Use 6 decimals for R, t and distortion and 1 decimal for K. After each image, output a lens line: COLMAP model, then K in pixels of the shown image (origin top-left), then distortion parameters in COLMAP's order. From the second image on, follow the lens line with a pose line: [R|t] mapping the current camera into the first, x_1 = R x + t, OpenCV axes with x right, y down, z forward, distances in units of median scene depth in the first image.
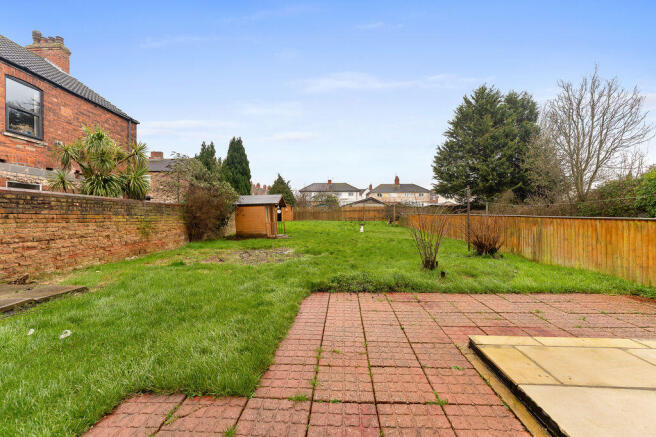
lens RADIAL K [[278.1, 0, 333.3], [0, 278.1, 217.9], [0, 0, 1]] dist [-0.003187, 0.002289]
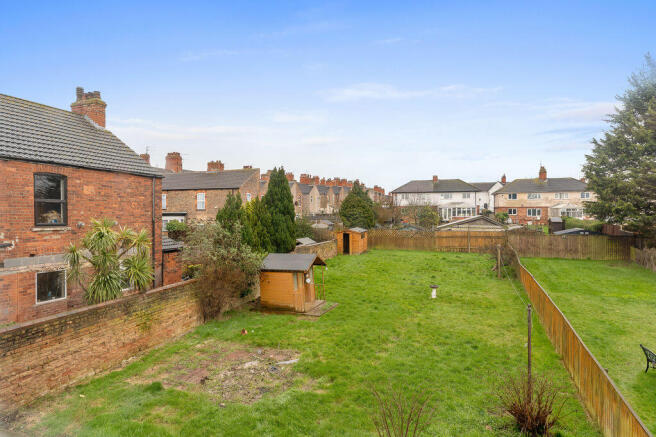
lens RADIAL K [[380.0, 0, 330.7], [0, 380.0, 219.3], [0, 0, 1]] dist [0.002698, 0.000798]
pose [[0.949150, 0.009284, -0.314686, 0.101987], [-0.003544, 0.999817, 0.018806, -0.108406], [0.314803, -0.016734, 0.949010, -0.006302]]
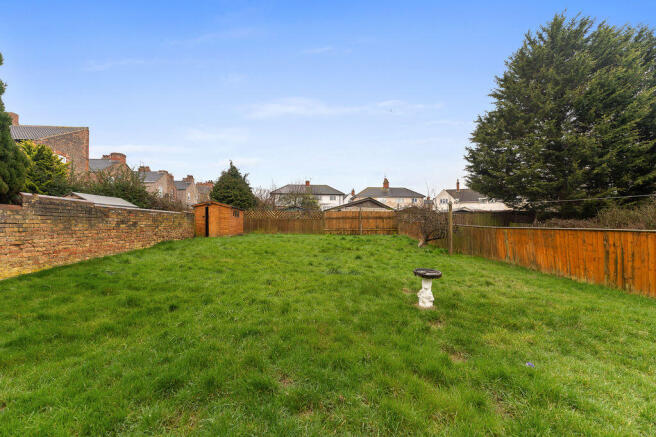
lens RADIAL K [[266.2, 0, 330.8], [0, 266.2, 222.8], [0, 0, 1]] dist [0.007812, 0.000326]
pose [[0.997428, 0.008095, 0.071220, 0.001697], [-0.007506, 0.999935, -0.008537, -0.011864], [-0.071284, 0.007980, 0.997424, 0.503944]]
